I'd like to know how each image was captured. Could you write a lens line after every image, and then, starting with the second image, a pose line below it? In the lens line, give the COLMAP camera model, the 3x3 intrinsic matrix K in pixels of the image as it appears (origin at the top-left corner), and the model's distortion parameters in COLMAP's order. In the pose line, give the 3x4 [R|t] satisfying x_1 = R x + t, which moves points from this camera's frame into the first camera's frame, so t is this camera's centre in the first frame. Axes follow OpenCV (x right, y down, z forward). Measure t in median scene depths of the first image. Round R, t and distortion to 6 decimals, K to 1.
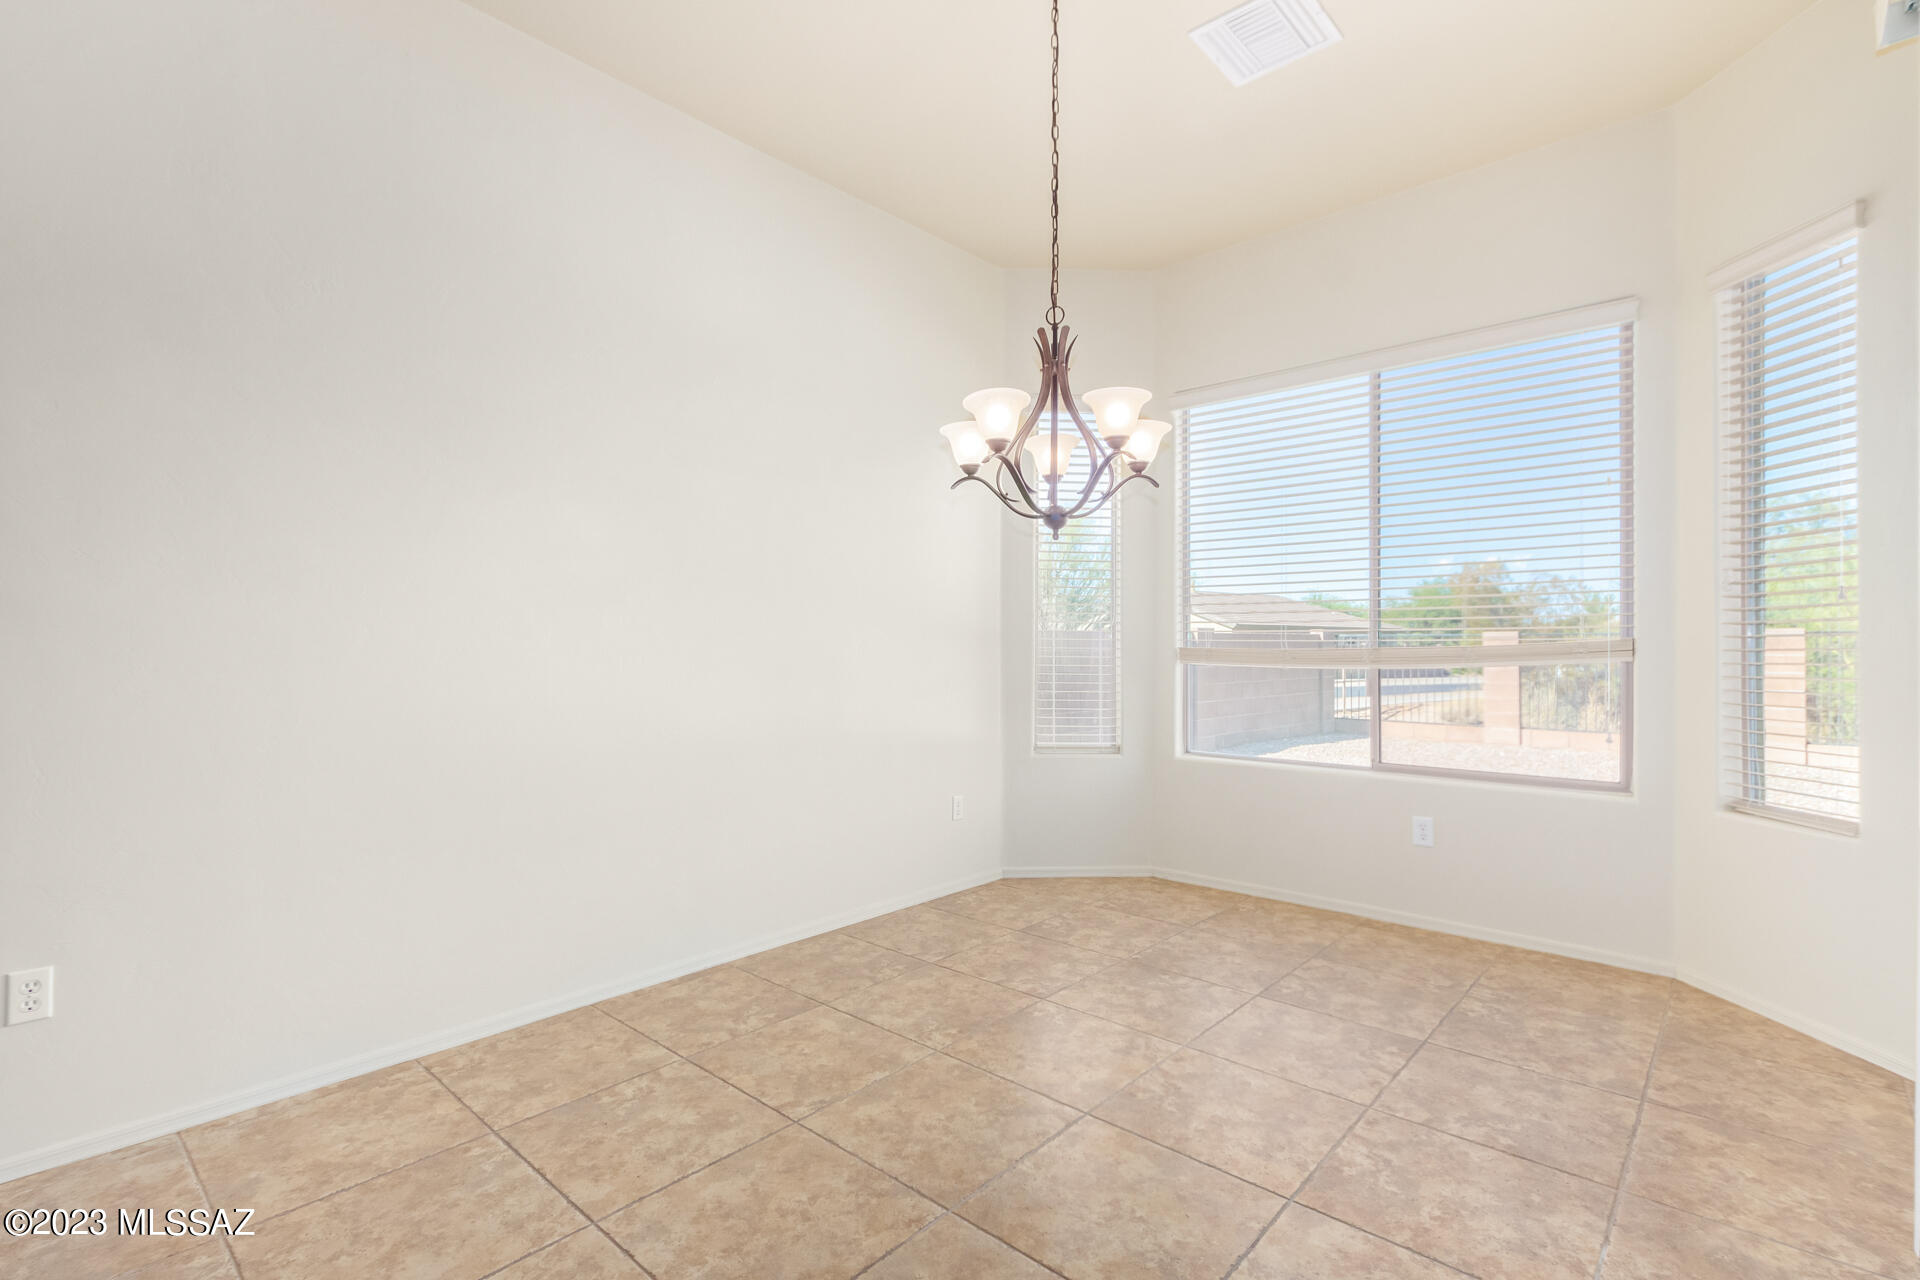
lens RADIAL K [[908.2, 0, 960.0], [0, 908.2, 640.0], [0, 0, 1]] dist [-0.000680, -0.001470]
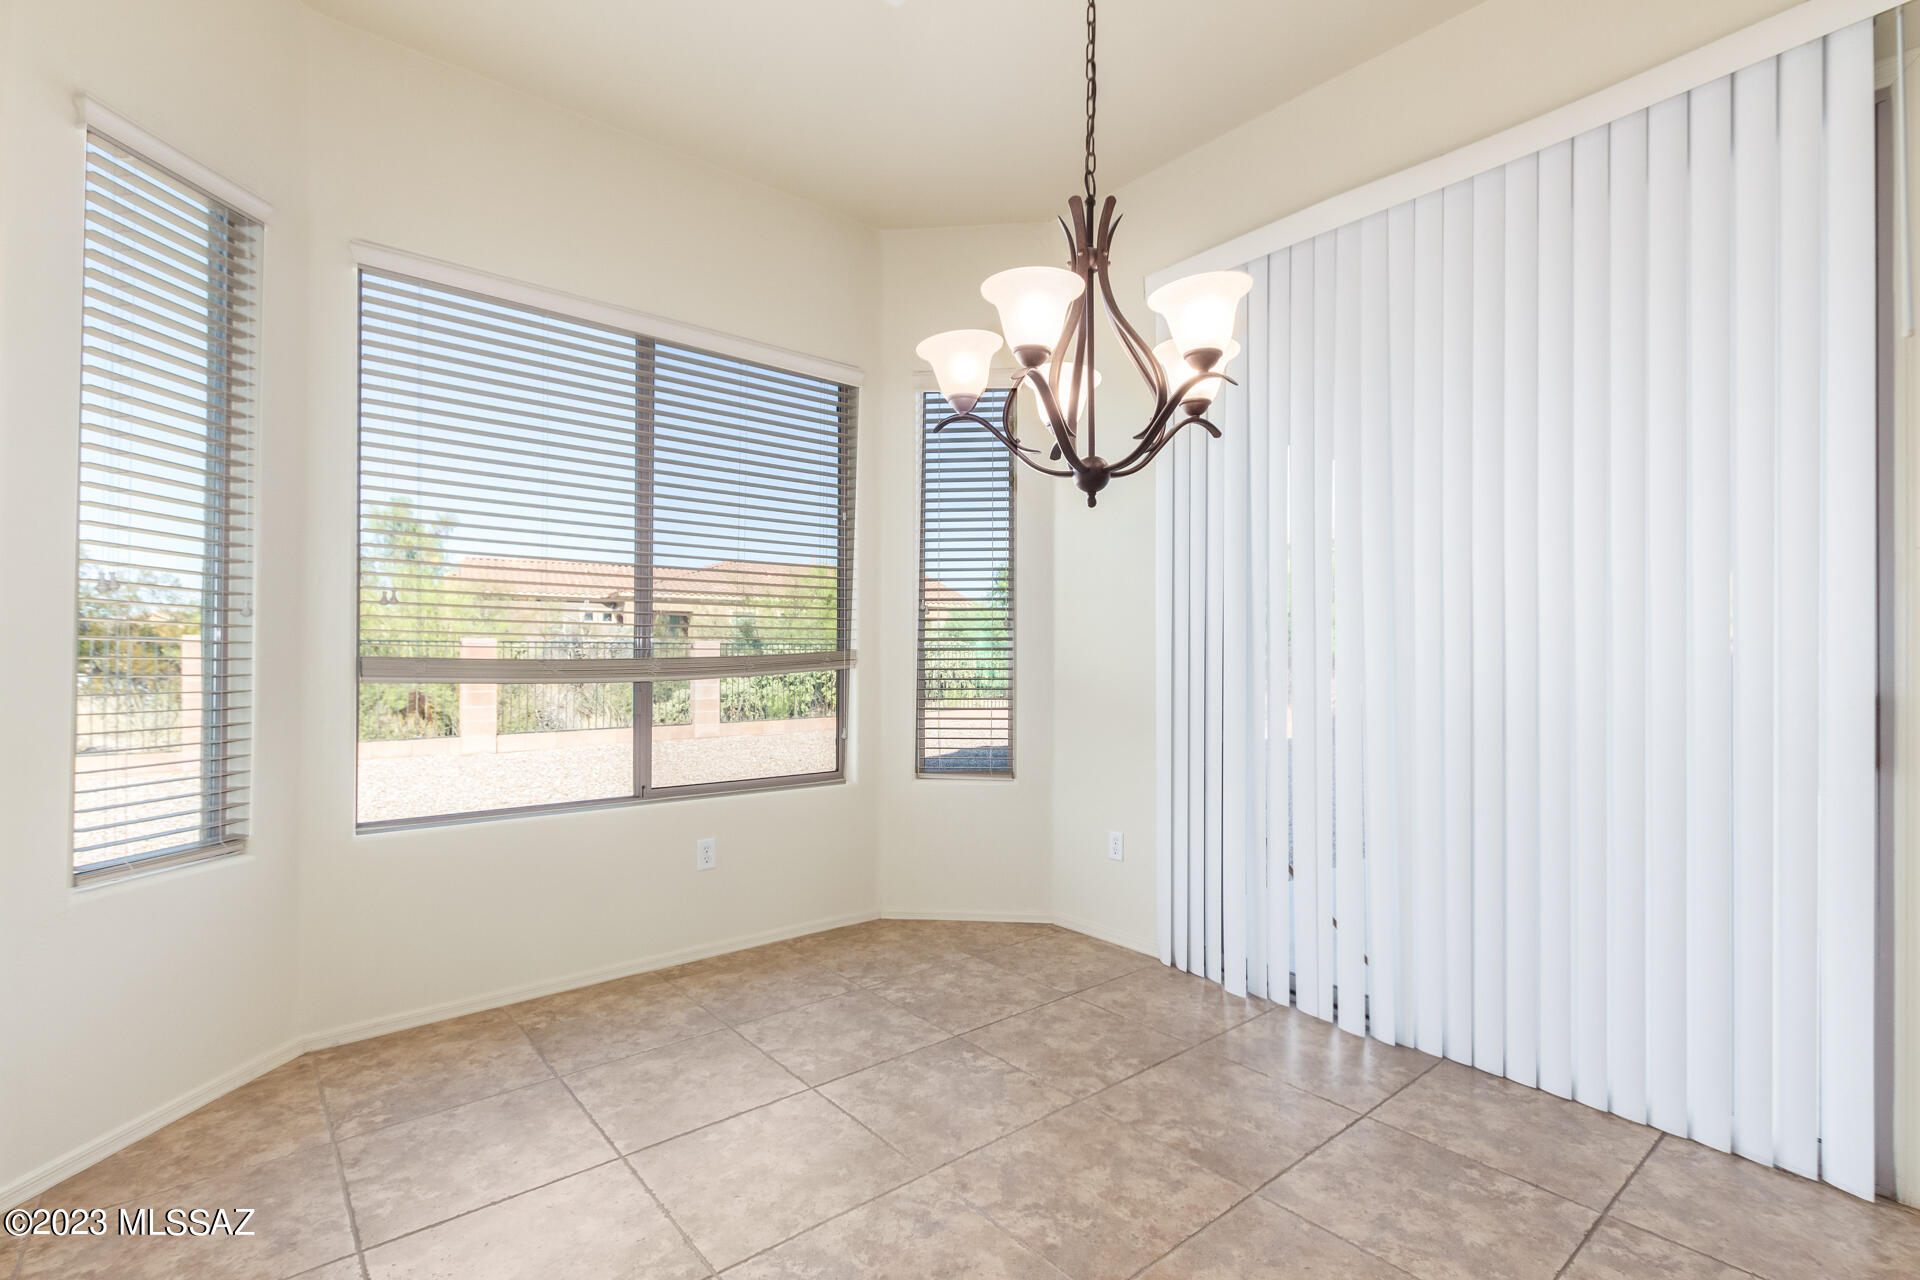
lens RADIAL K [[881.7, 0, 958.3], [0, 881.7, 644.2], [0, 0, 1]] dist [0.003196, -0.001448]
pose [[0.139549, 0.009541, 0.990169, -0.445373], [-0.006435, 0.999941, -0.008728, 0.001791], [-0.990194, -0.005154, 0.139602, 0.776996]]
